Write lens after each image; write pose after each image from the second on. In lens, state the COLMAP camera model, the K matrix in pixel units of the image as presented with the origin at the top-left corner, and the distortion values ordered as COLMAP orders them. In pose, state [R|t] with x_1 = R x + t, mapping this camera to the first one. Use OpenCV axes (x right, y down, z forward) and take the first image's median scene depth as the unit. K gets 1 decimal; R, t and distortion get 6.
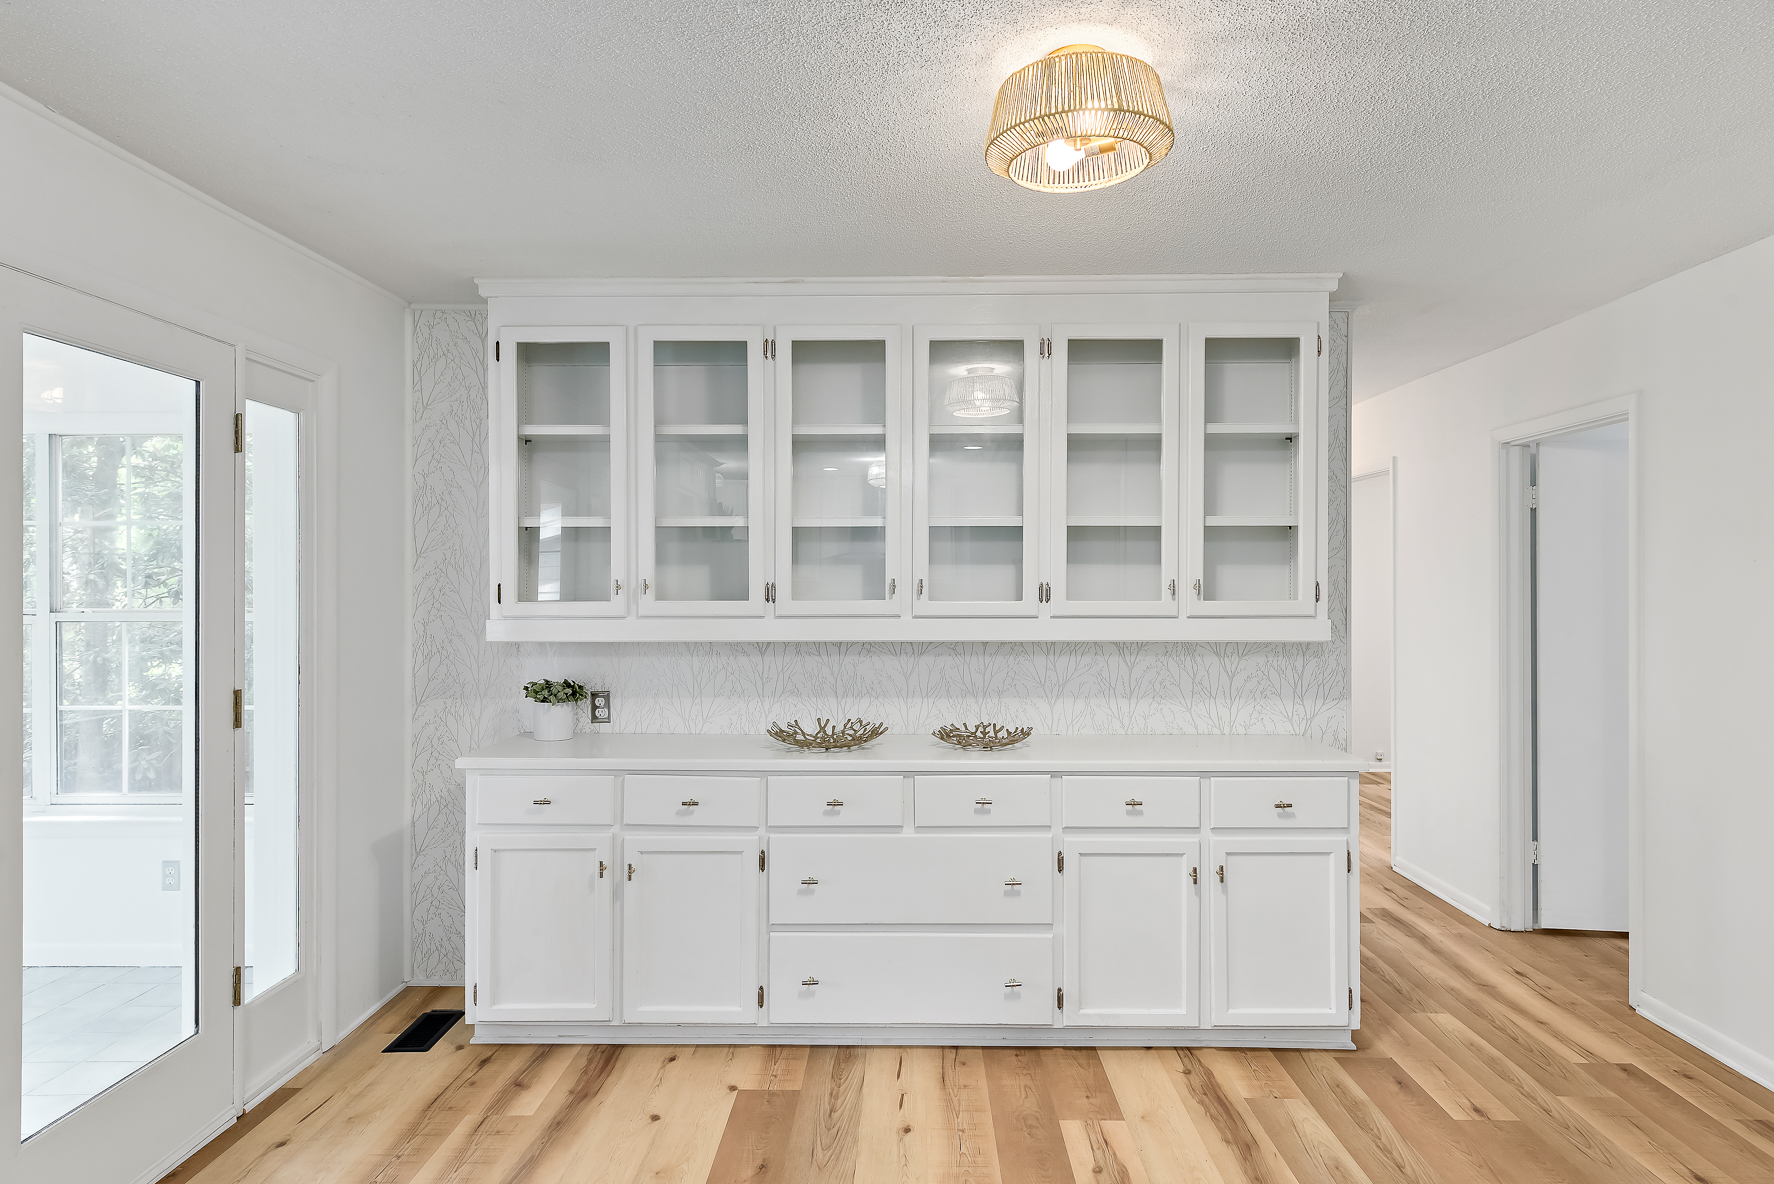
lens RADIAL K [[1026.4, 0, 891.6], [0, 1026.4, 585.0], [0, 0, 1]] dist [0.018854, -0.010118]
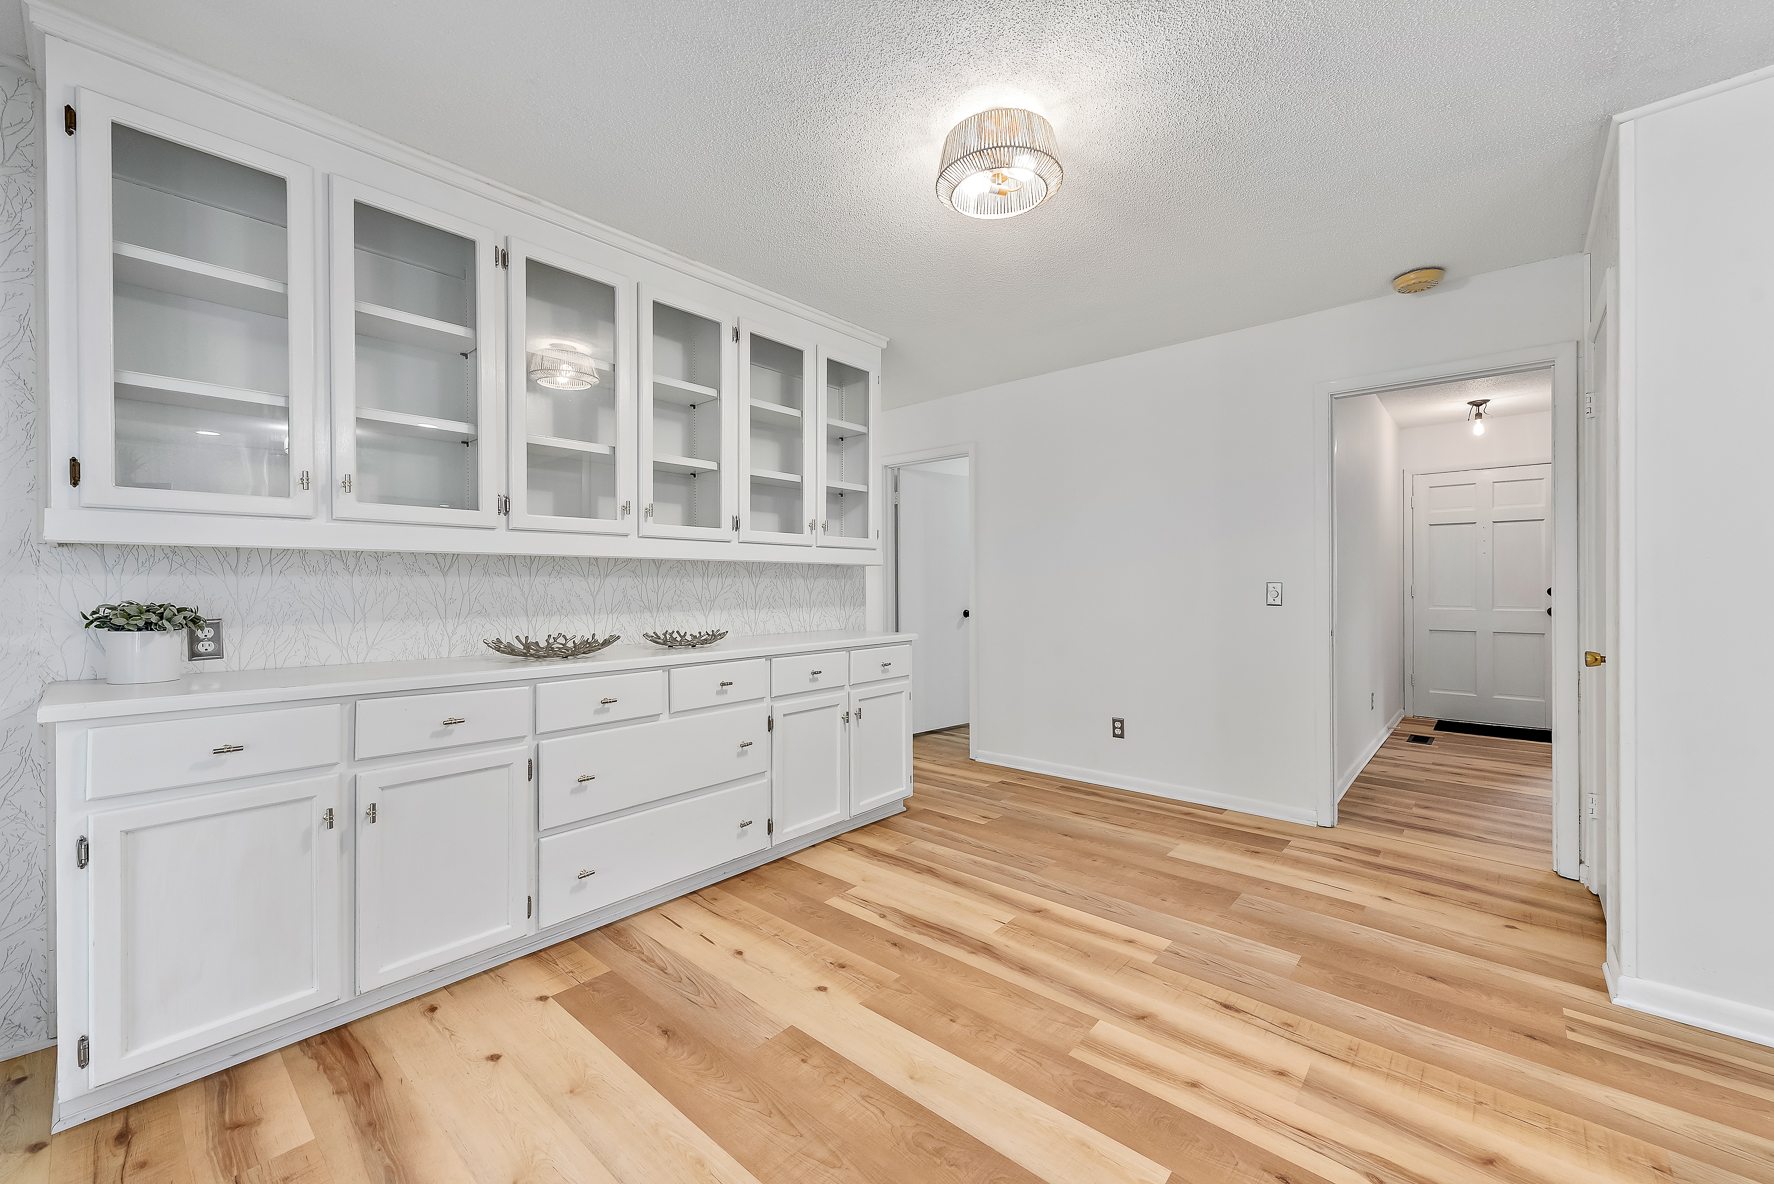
lens RADIAL K [[702.0, 0, 888.6], [0, 702.0, 586.0], [0, 0, 1]] dist [0.007847, -0.002467]
pose [[0.639306, 0.001766, 0.768951, -0.425722], [0.001090, 0.999994, -0.003202, 0.093722], [-0.768952, 0.002885, 0.639300, 0.298579]]
